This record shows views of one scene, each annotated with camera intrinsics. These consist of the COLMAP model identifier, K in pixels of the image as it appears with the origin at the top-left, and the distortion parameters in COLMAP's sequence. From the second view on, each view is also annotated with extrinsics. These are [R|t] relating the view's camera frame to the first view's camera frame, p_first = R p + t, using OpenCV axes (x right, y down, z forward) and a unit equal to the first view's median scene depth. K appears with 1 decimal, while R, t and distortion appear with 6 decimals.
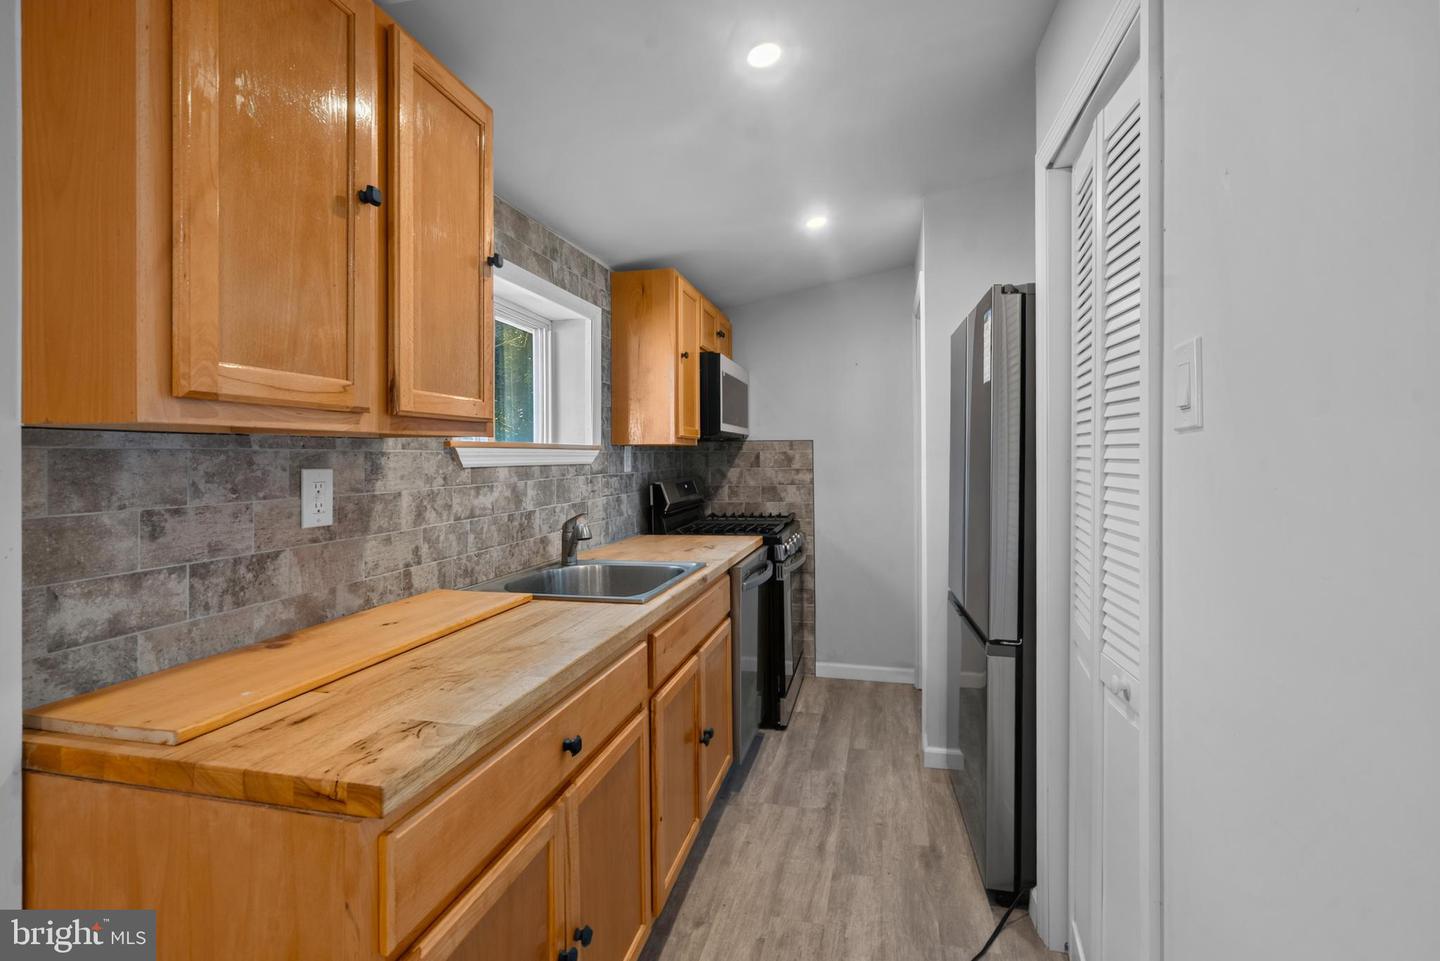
lens RADIAL K [[669.8, 0, 713.7], [0, 669.8, 456.8], [0, 0, 1]] dist [-0.002670, 0.002248]
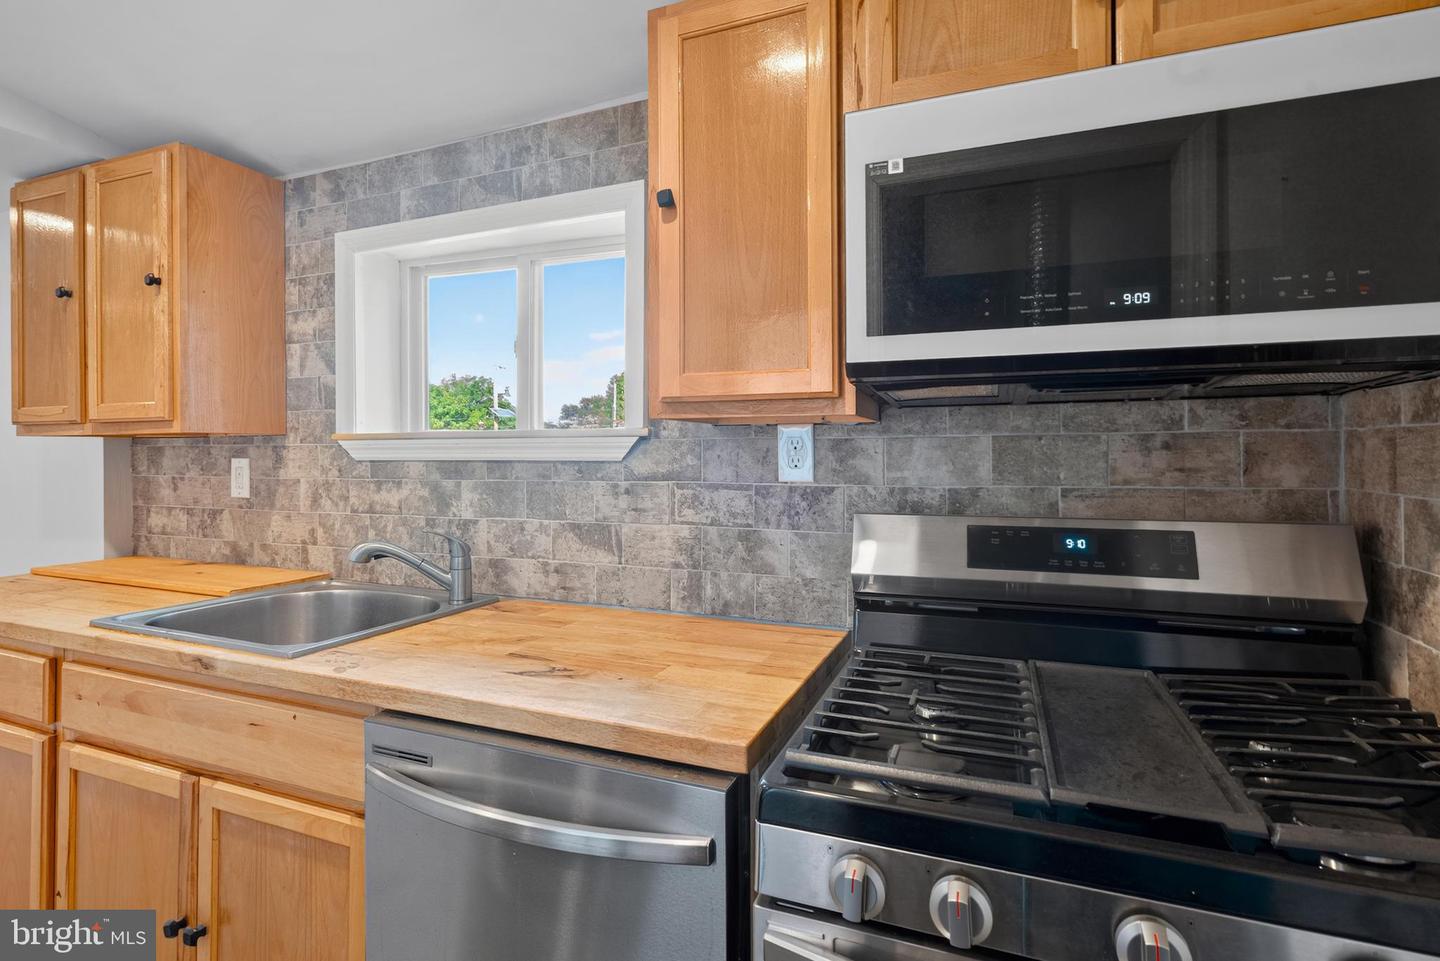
lens RADIAL K [[669.8, 0, 740.8], [0, 669.8, 451.9], [0, 0, 1]] dist [-0.002670, 0.002248]
pose [[-0.118975, -0.000060, -0.992897, 0.504486], [0.000080, 1.000000, -0.000070, 0.003430], [0.992897, -0.000088, -0.118975, 1.563218]]
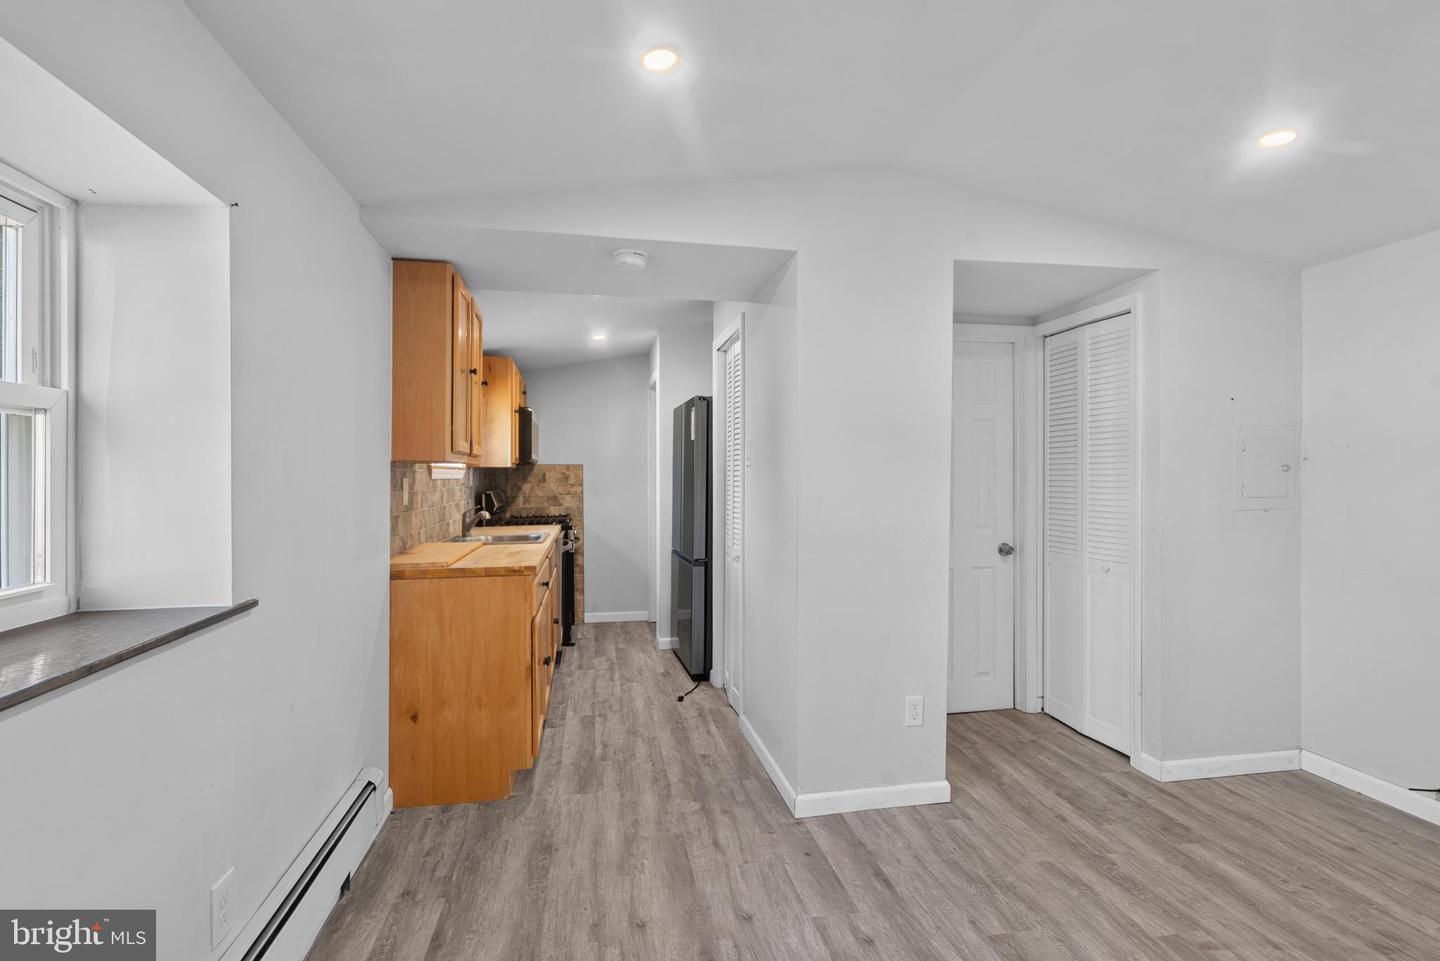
lens RADIAL K [[669.8, 0, 719.4], [0, 669.8, 478.4], [0, 0, 1]] dist [-0.002670, 0.002248]
pose [[0.907333, 0.003359, 0.420399, -0.401648], [-0.003399, 0.999994, -0.000654, 0.011543], [-0.420399, -0.000835, 0.907339, -0.949687]]
